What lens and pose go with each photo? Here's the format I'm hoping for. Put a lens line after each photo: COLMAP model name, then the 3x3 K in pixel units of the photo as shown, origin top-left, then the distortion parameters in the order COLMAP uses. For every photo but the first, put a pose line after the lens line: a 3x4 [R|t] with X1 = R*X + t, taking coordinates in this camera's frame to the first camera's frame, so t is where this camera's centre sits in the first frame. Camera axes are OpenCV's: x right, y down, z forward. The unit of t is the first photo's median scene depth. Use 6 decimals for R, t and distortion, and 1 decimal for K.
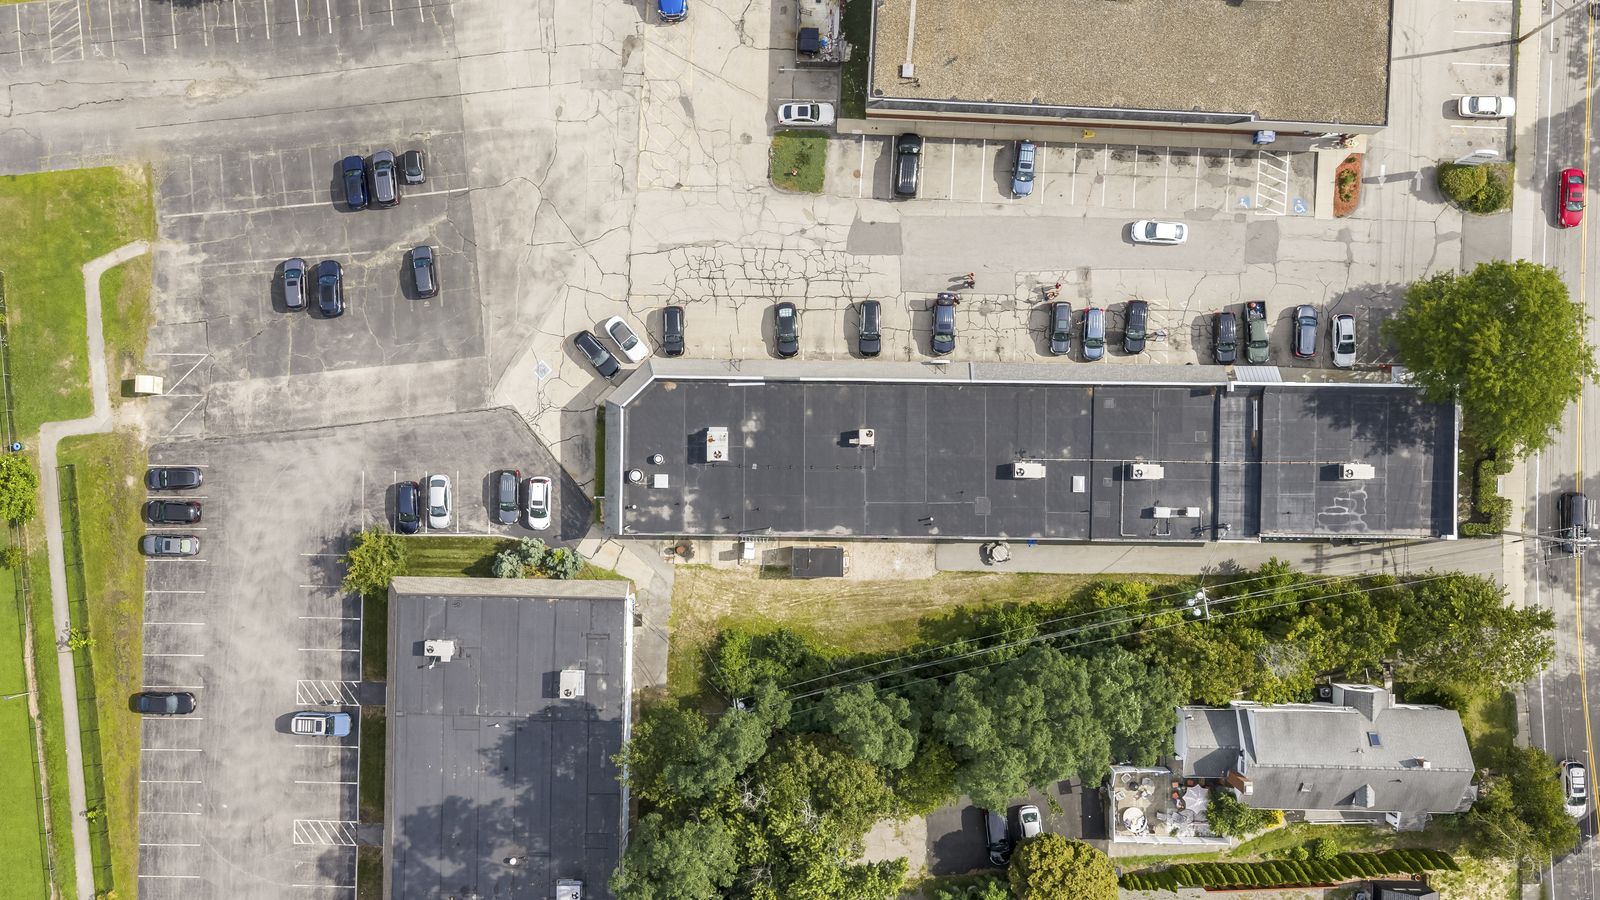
lens RADIAL K [[1322.8, 0, 795.3], [0, 1322.8, 451.4], [0, 0, 1]] dist [0.022735, -0.048317]
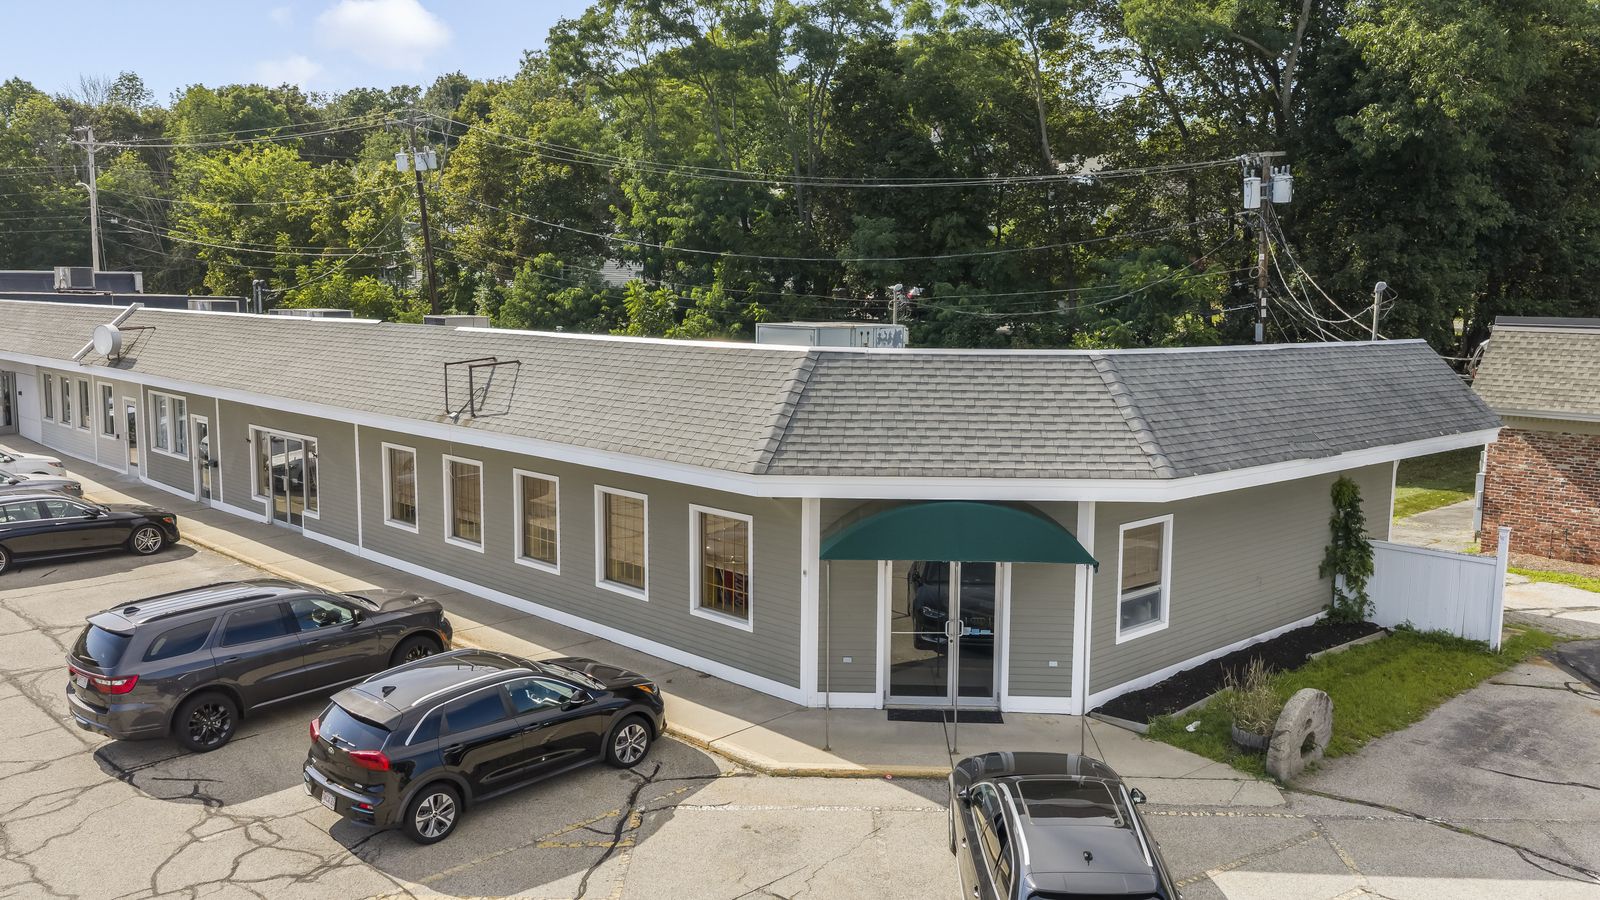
lens RADIAL K [[1322.8, 0, 802.2], [0, 1322.8, 450.1], [0, 0, 1]] dist [0.022735, -0.048317]
pose [[-0.704669, -0.076968, 0.705349, -0.210316], [0.709504, -0.085896, 0.699447, -0.163401], [0.006752, 0.993327, 0.115137, 0.955743]]
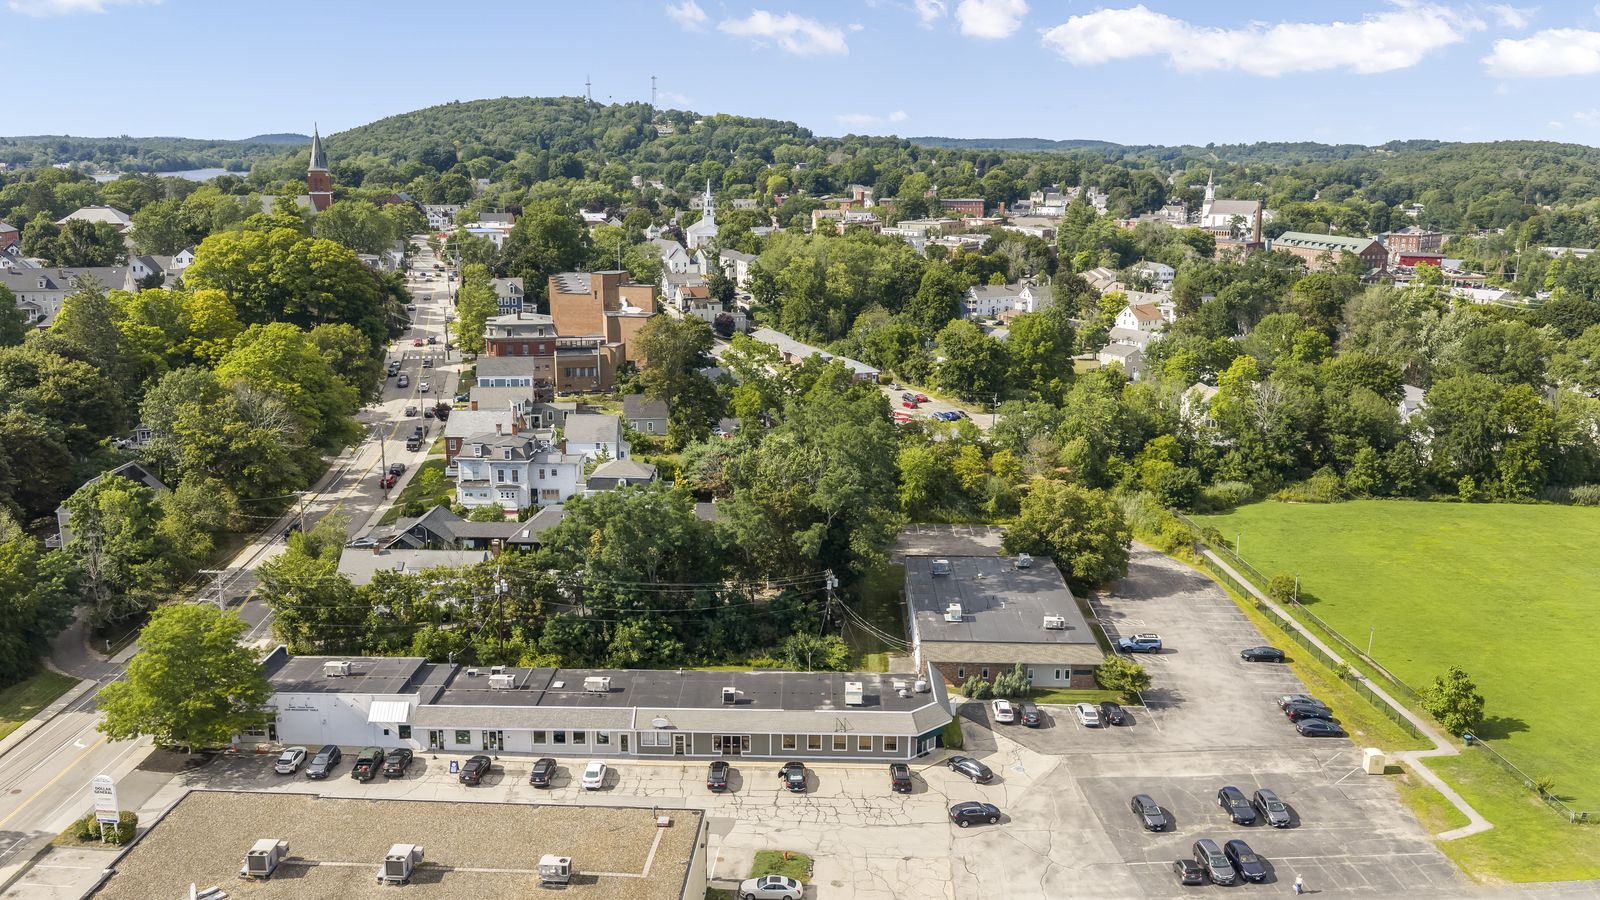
lens RADIAL K [[1322.8, 0, 798.5], [0, 1322.8, 445.7], [0, 0, 1]] dist [0.022735, -0.048317]
pose [[-0.999906, 0.009768, 0.009579, -0.021862], [0.007193, -0.220284, 0.975409, -1.086311], [0.011638, 0.975387, 0.220193, 0.499334]]
